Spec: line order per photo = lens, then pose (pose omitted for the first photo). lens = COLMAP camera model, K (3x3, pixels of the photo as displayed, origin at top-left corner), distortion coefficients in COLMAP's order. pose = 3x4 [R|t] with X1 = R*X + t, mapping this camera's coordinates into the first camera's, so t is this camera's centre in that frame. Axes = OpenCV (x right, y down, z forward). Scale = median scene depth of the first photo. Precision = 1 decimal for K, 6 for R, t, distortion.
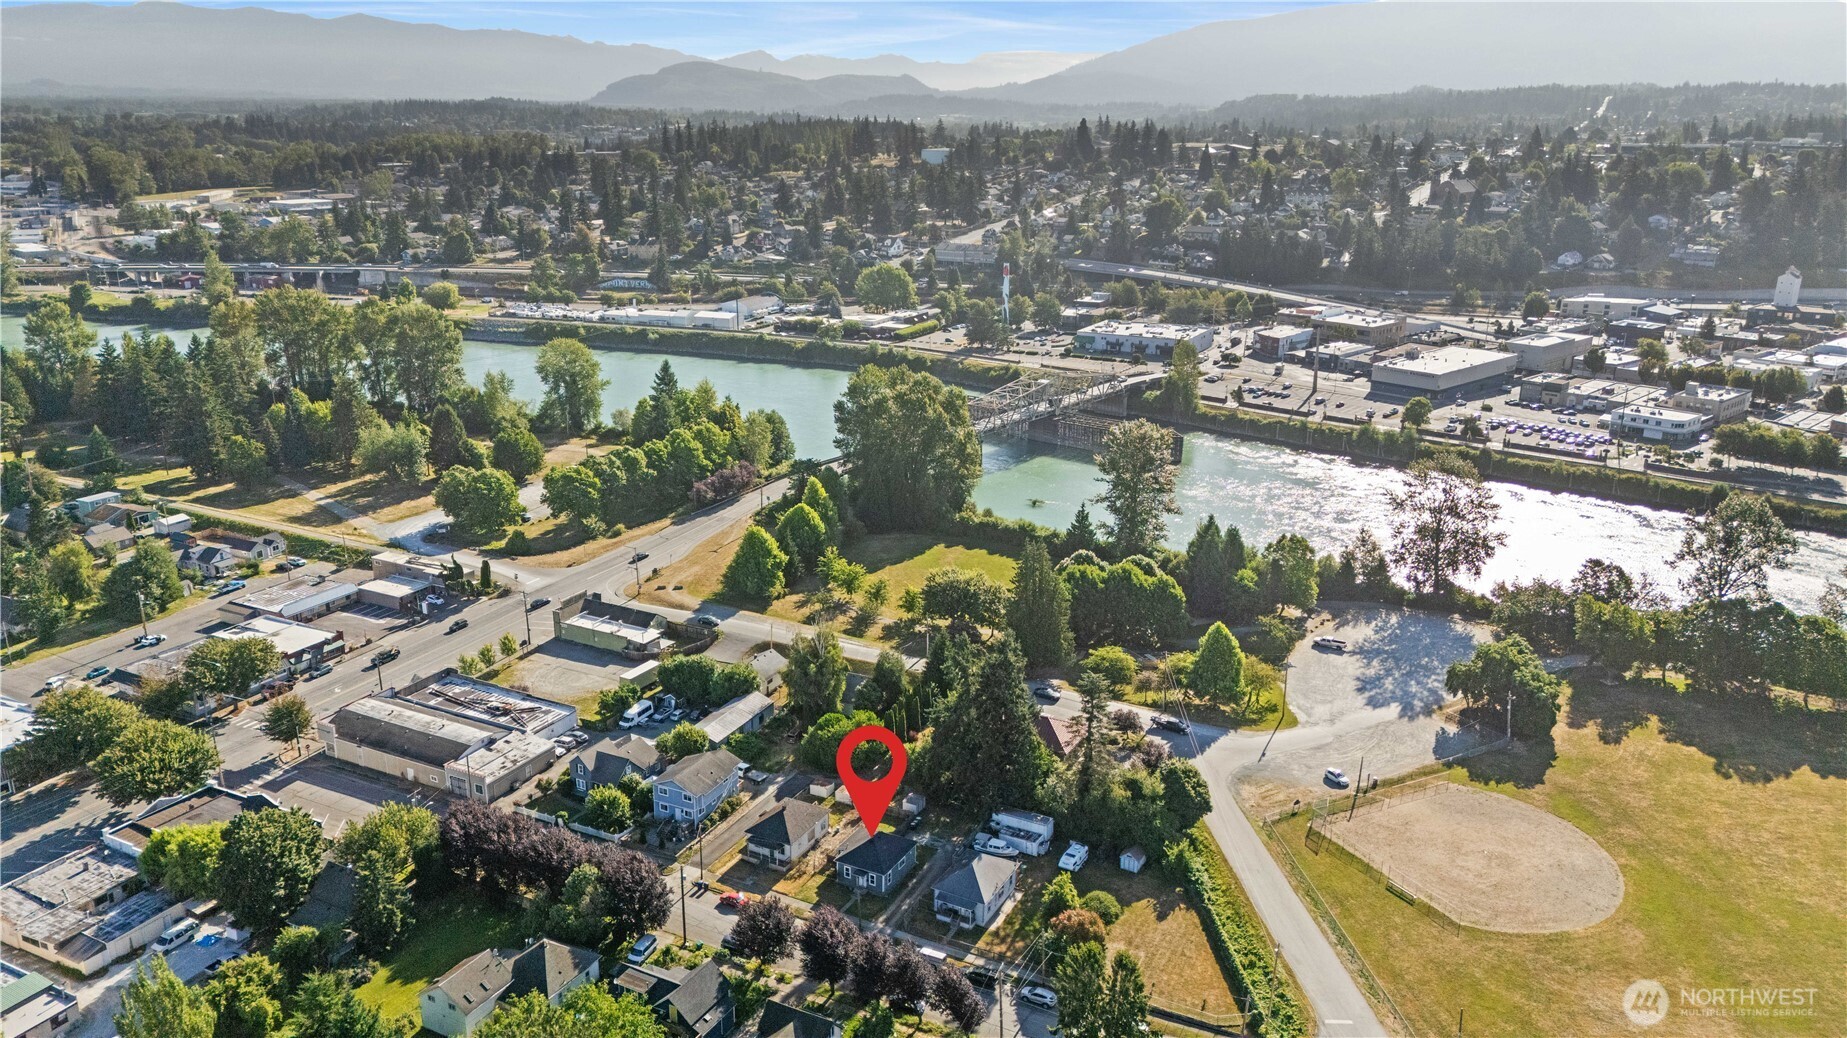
lens RADIAL K [[1348.4, 0, 925.9], [0, 1348.4, 504.9], [0, 0, 1]] dist [0.073935, -0.015440]
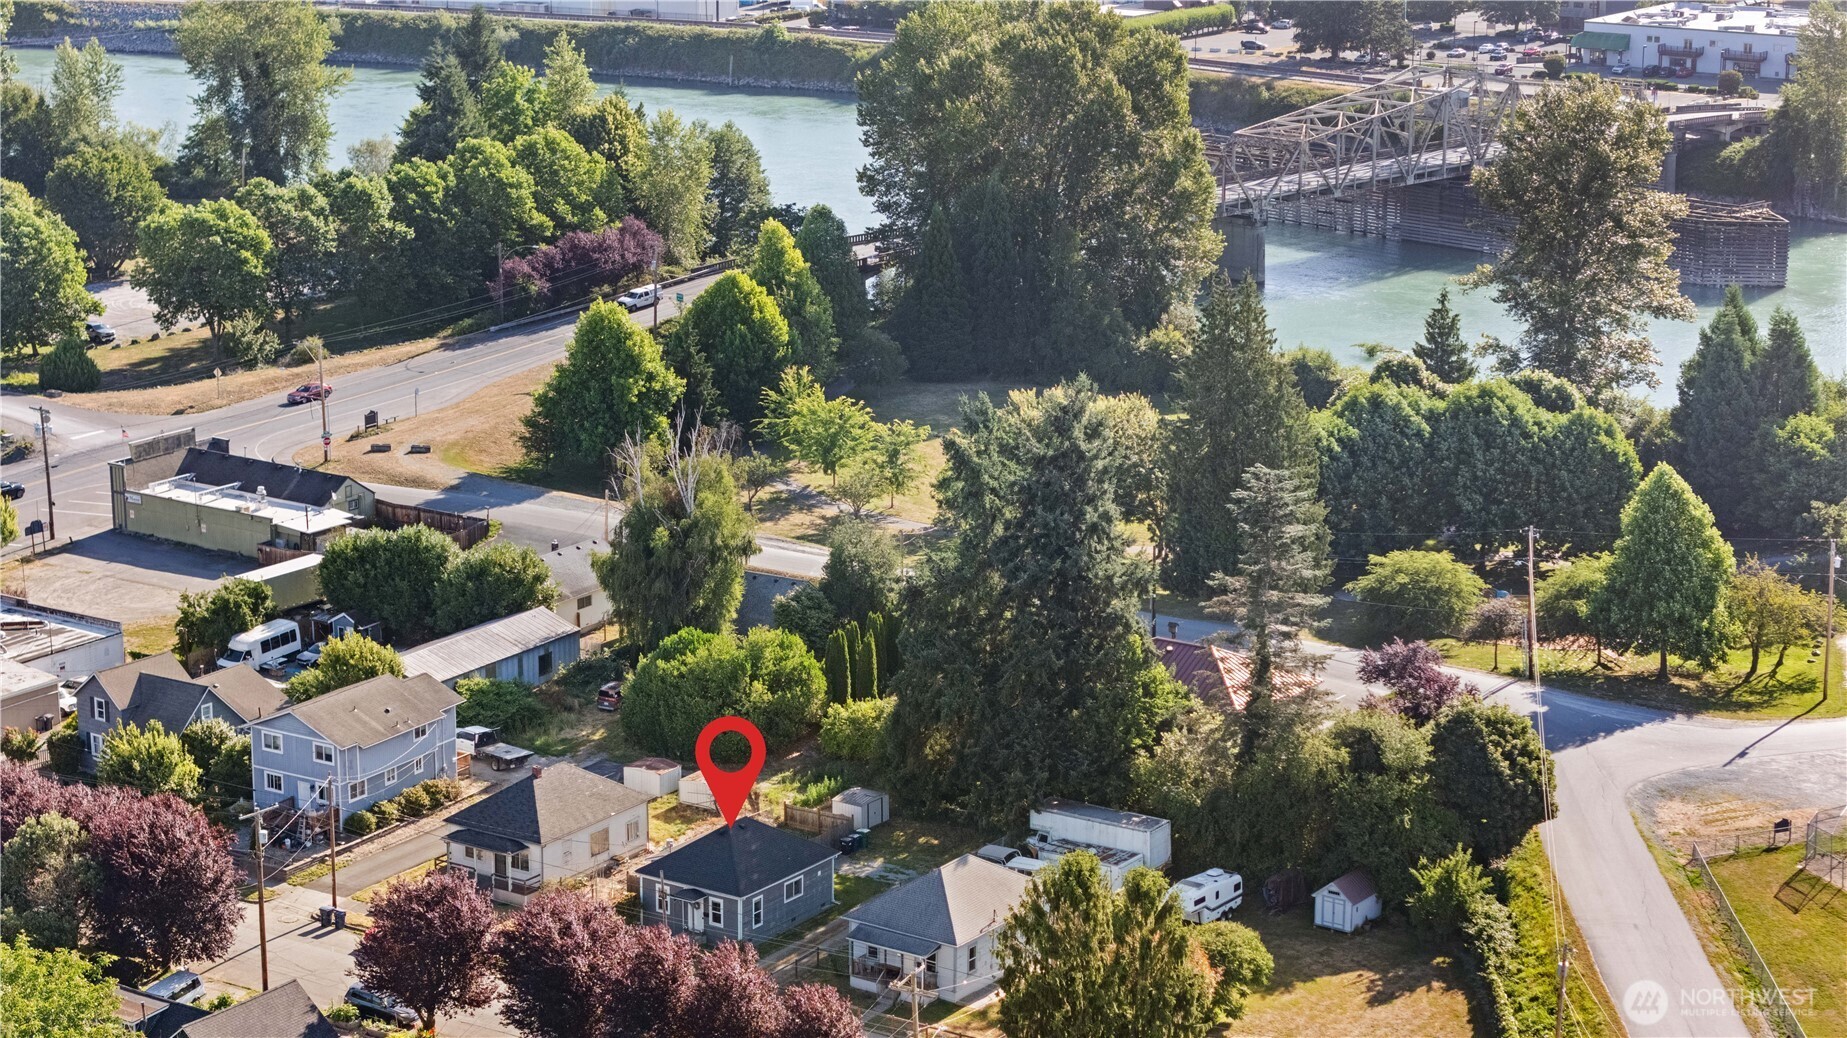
lens RADIAL K [[3670.1, 0, 928.9], [0, 3670.1, 518.0], [0, 0, 1]] dist [-0.058241, 0.000000]
pose [[0.993430, 0.021932, -0.112322, 0.110778], [-0.026841, 0.998741, -0.042381, 0.143532], [0.111251, 0.045117, 0.992768, -0.102561]]
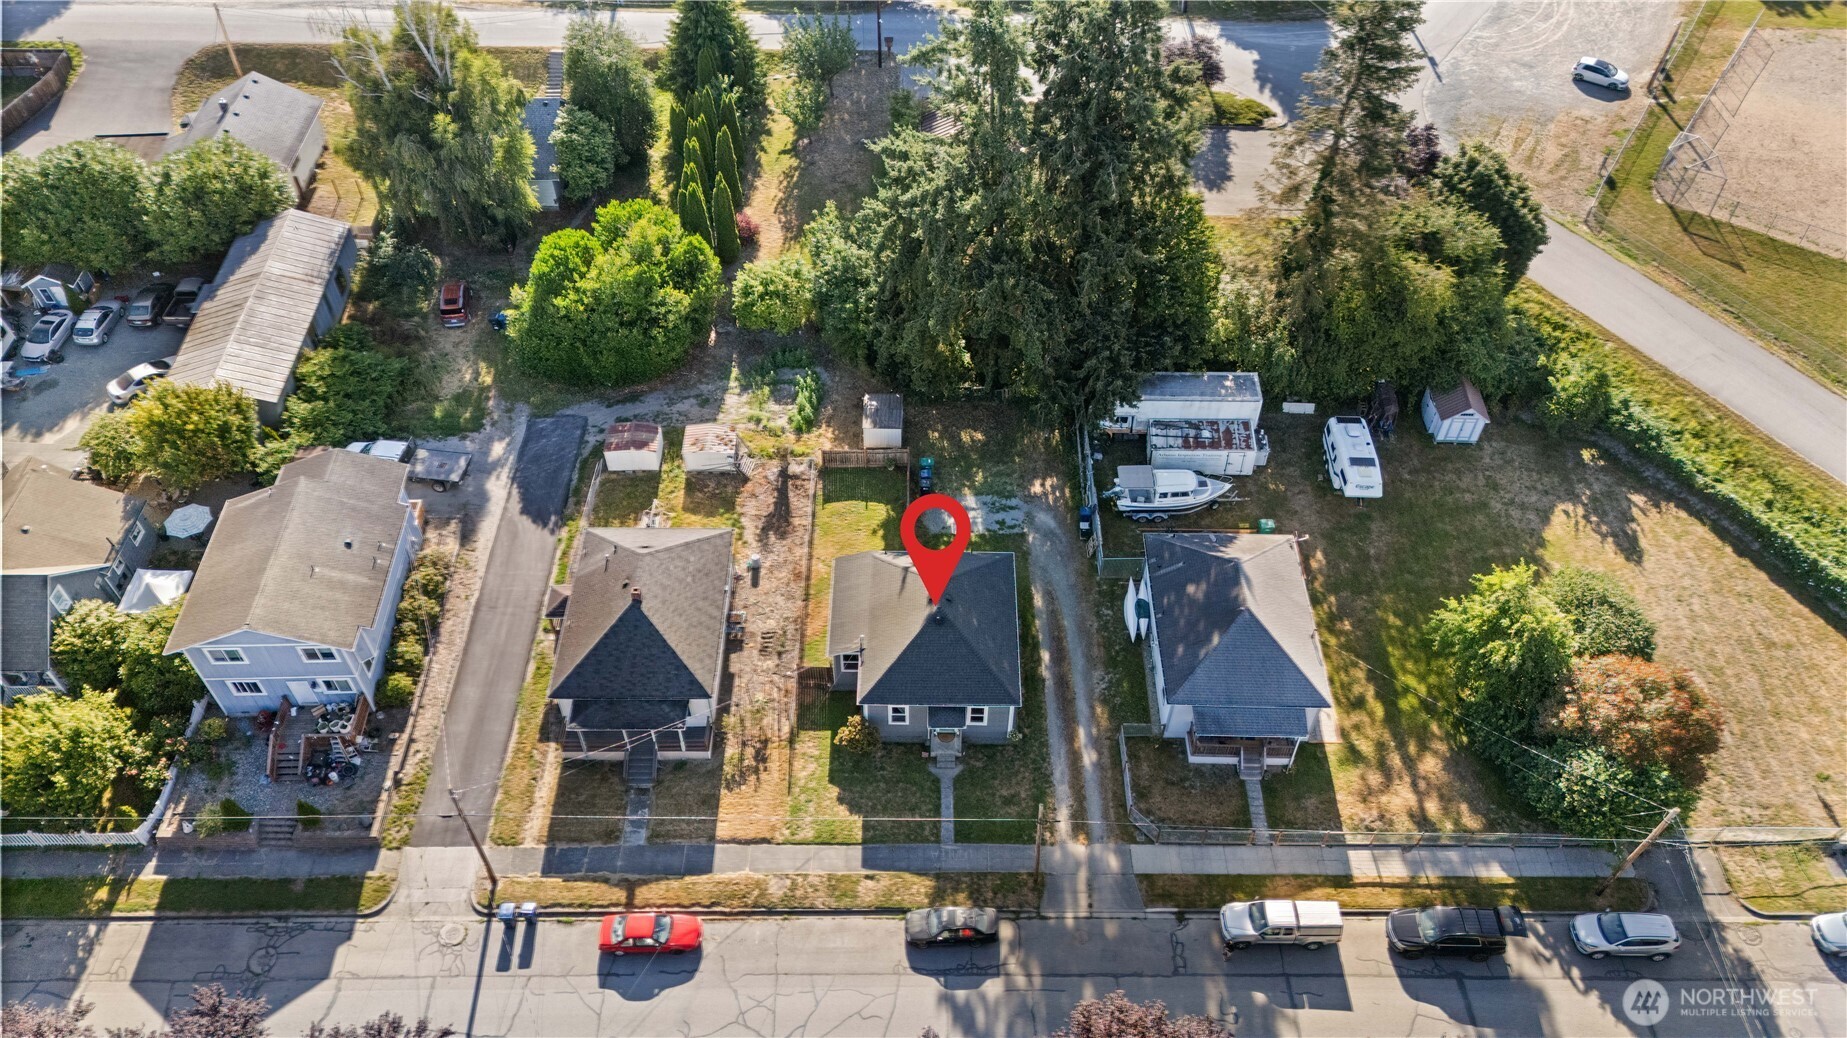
lens RADIAL K [[1348.4, 0, 925.2], [0, 1348.4, 518.7], [0, 0, 1]] dist [0.073935, -0.015440]
pose [[0.889724, -0.344635, 0.299363, -0.102754], [0.136500, 0.826625, 0.545947, 0.021818], [-0.435614, -0.444879, 0.782511, 0.535025]]
